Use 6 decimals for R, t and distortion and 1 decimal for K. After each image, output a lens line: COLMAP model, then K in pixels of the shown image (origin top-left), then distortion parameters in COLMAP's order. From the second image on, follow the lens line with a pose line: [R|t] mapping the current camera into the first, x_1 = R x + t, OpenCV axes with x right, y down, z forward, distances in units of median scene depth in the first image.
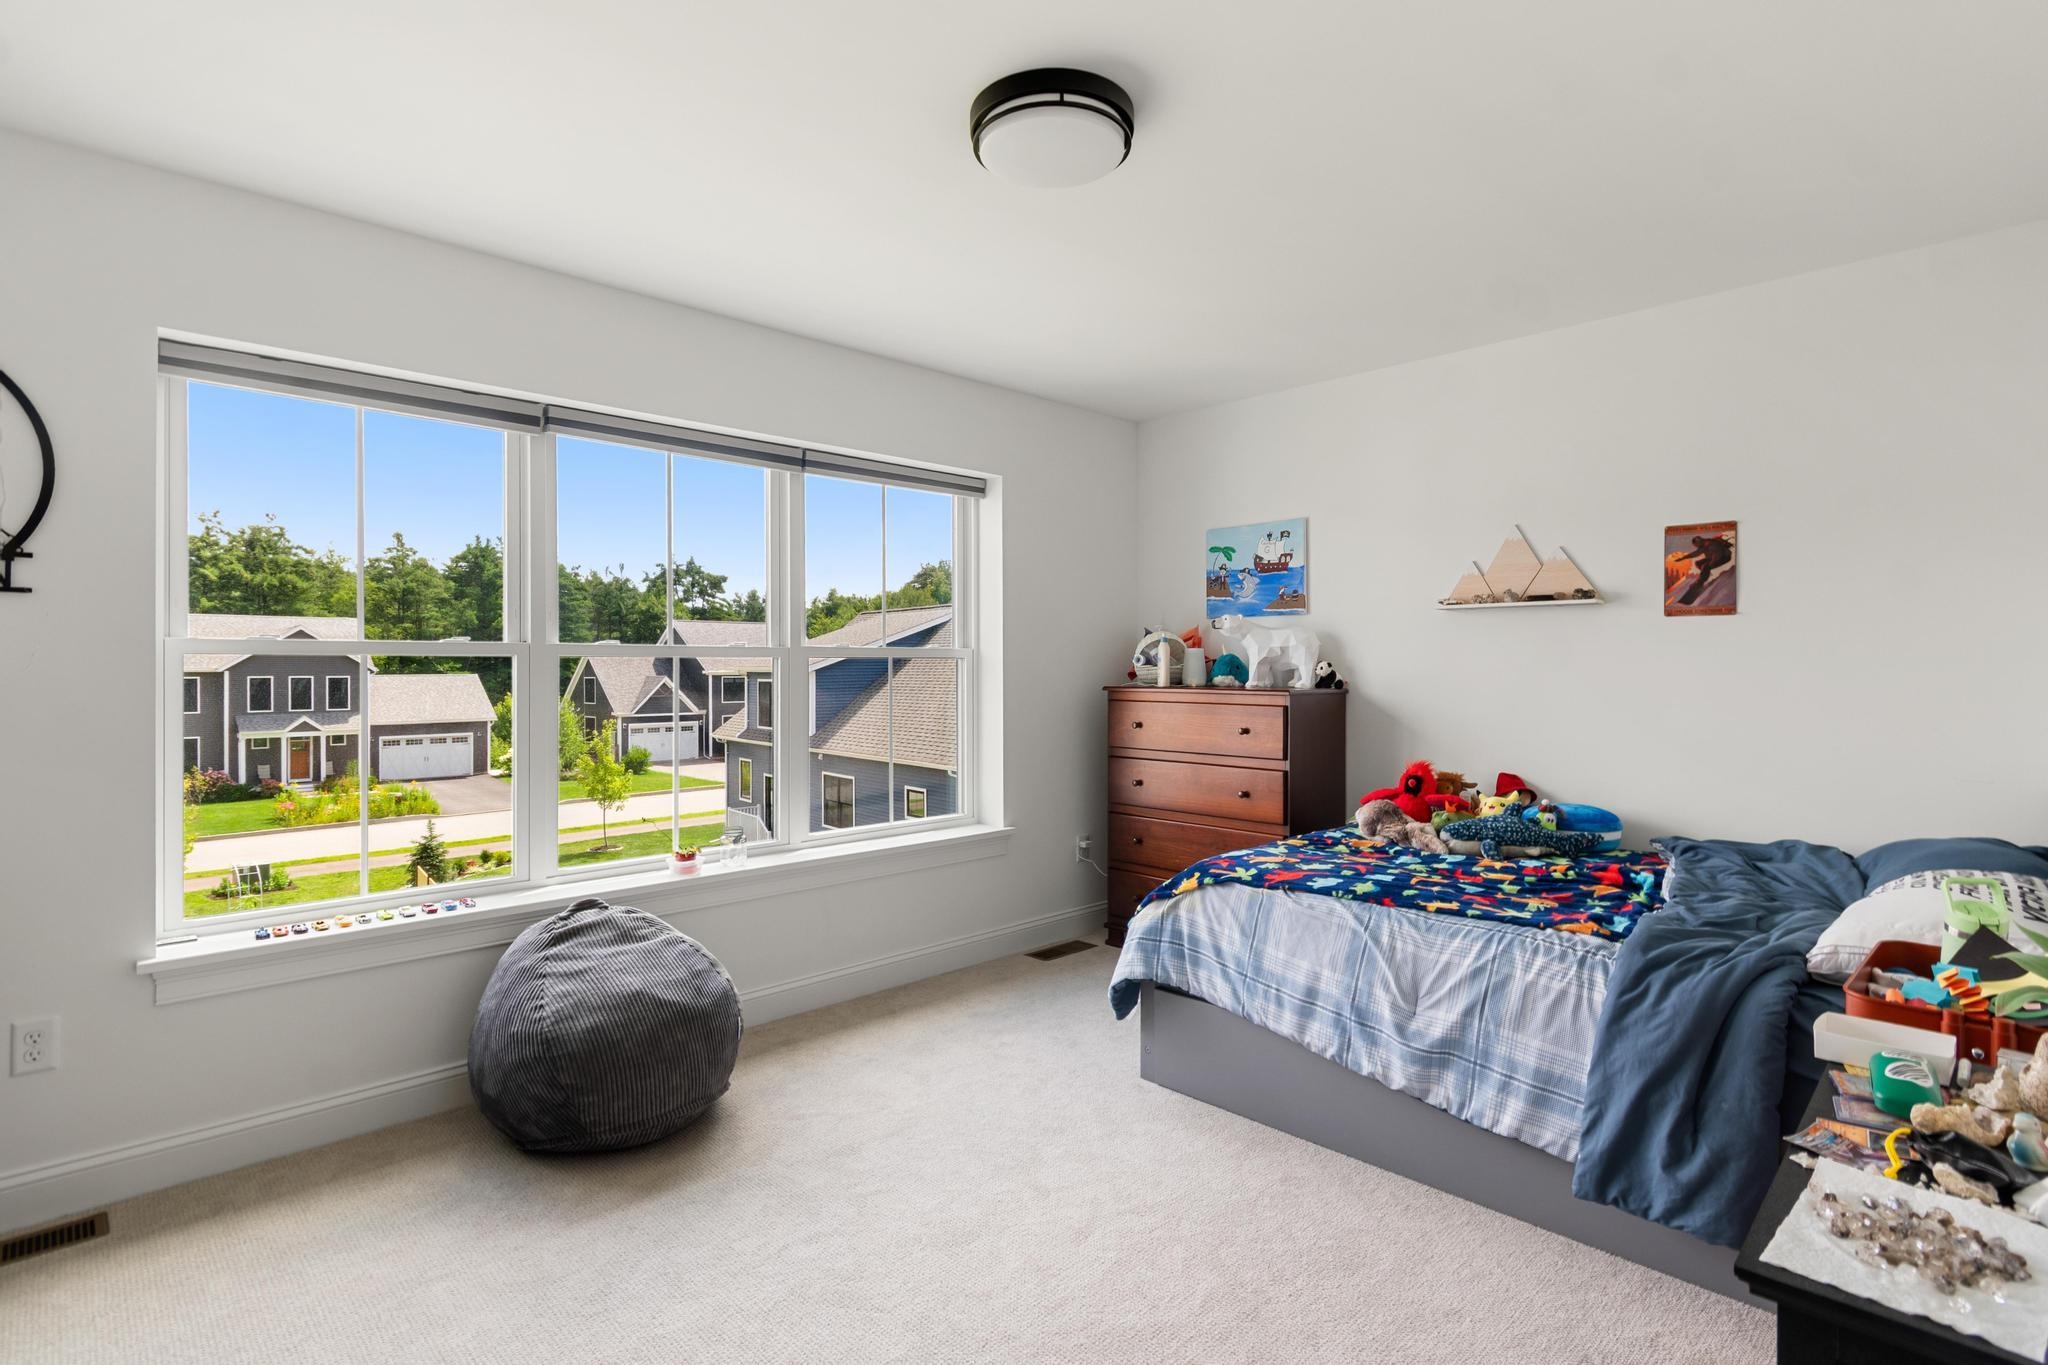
lens RADIAL K [[984.1, 0, 1020.3], [0, 984.1, 660.4], [0, 0, 1]] dist [-0.002037, -0.000426]
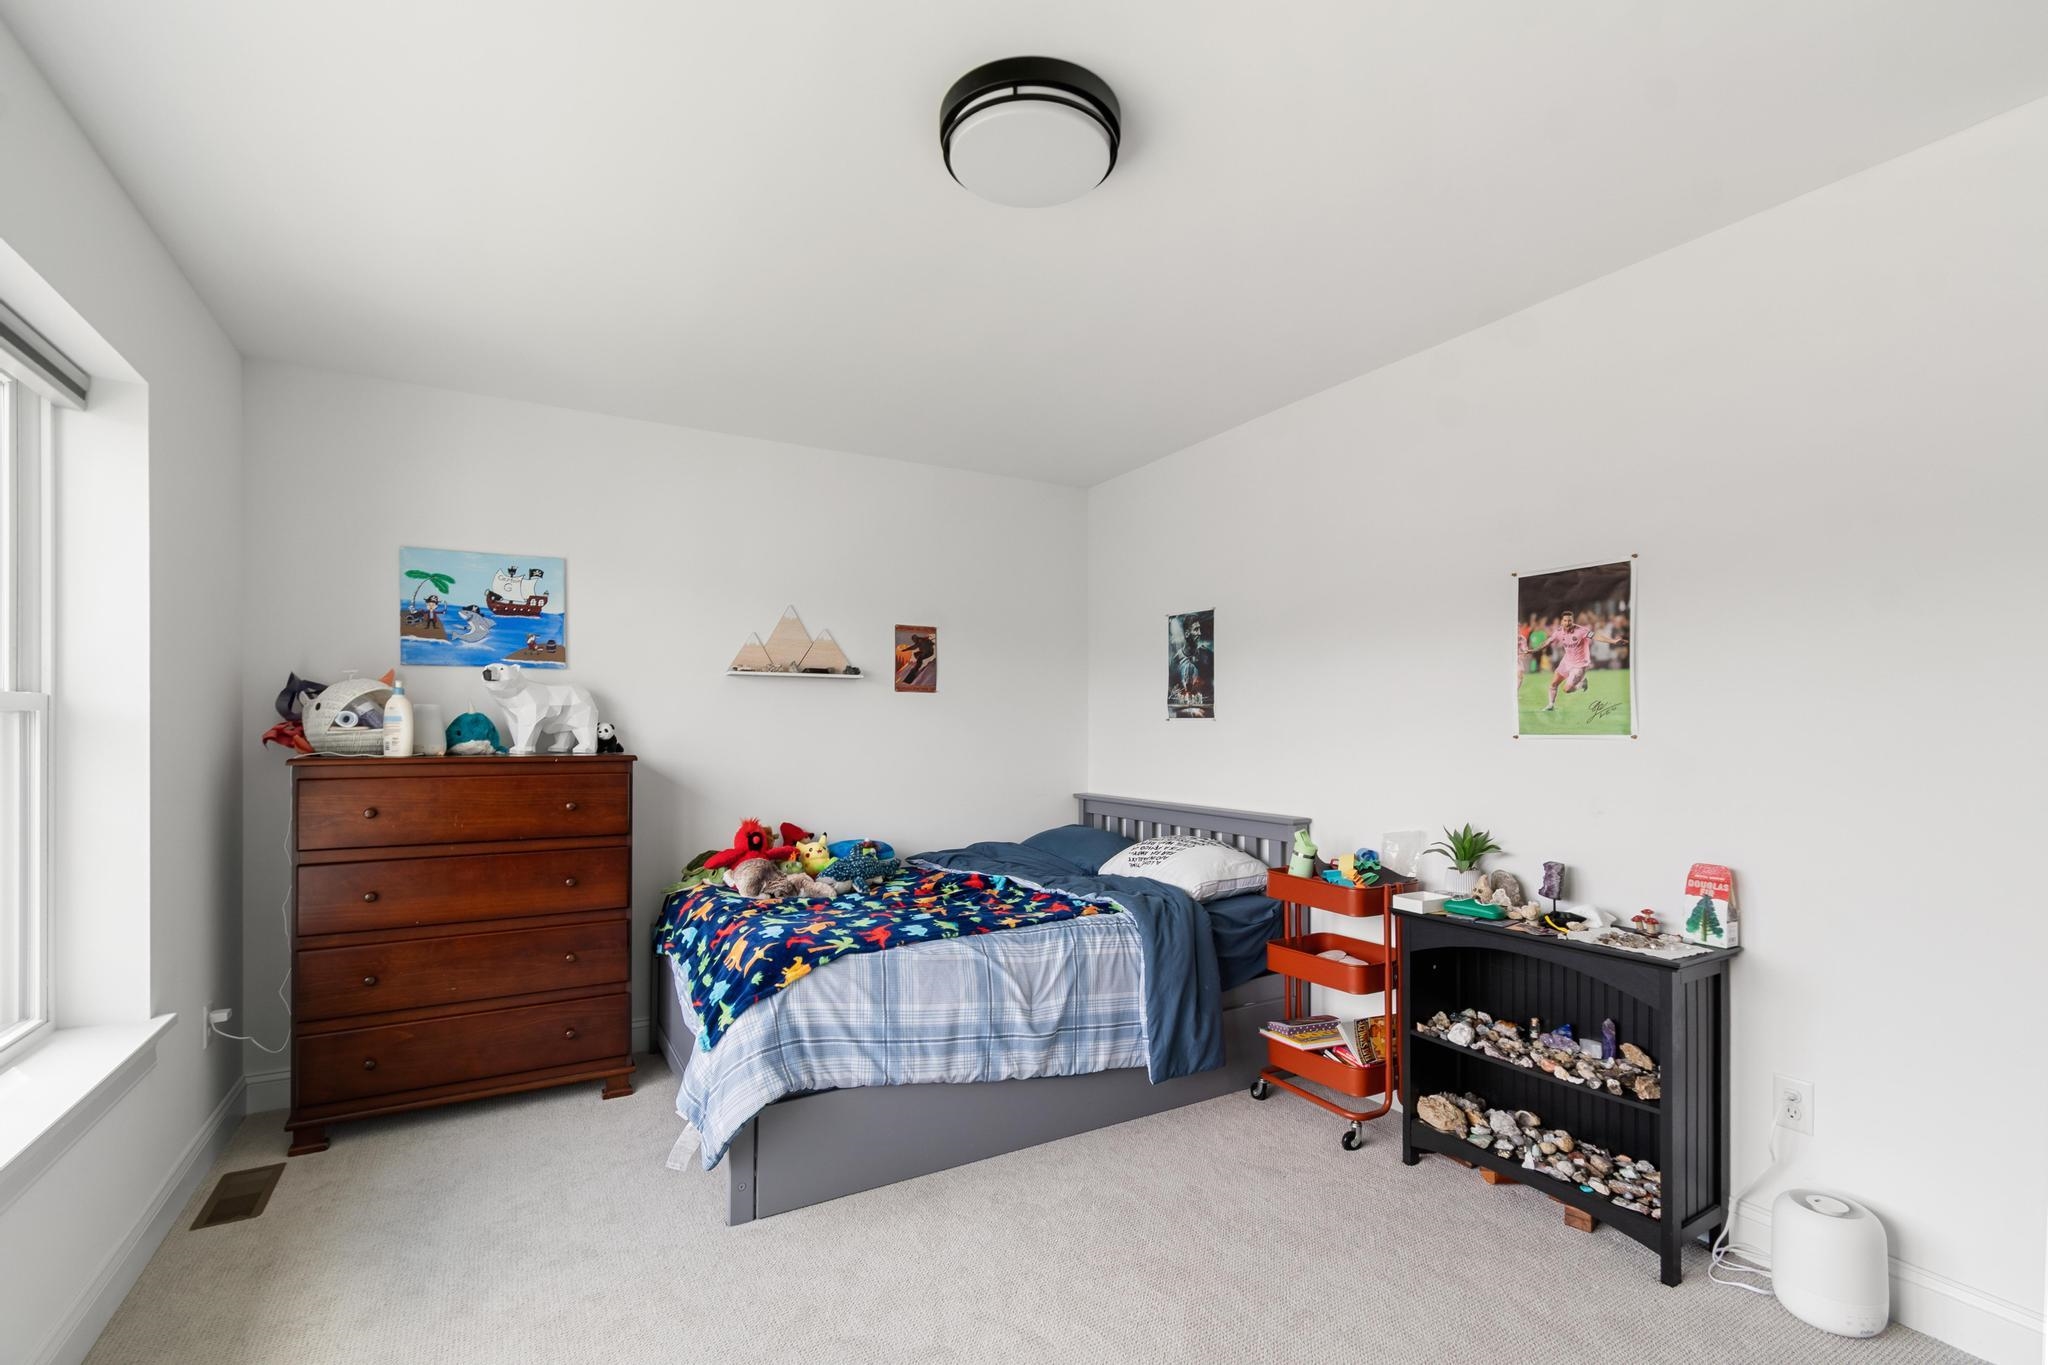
lens RADIAL K [[910.4, 0, 1021.6], [0, 910.4, 728.9], [0, 0, 1]] dist [0.002335, 0.000138]
pose [[0.257065, 0.001111, 0.966393, -0.576854], [-0.004996, 0.999988, 0.000180, 0.005850], [-0.966381, -0.004874, 0.257068, 0.593051]]
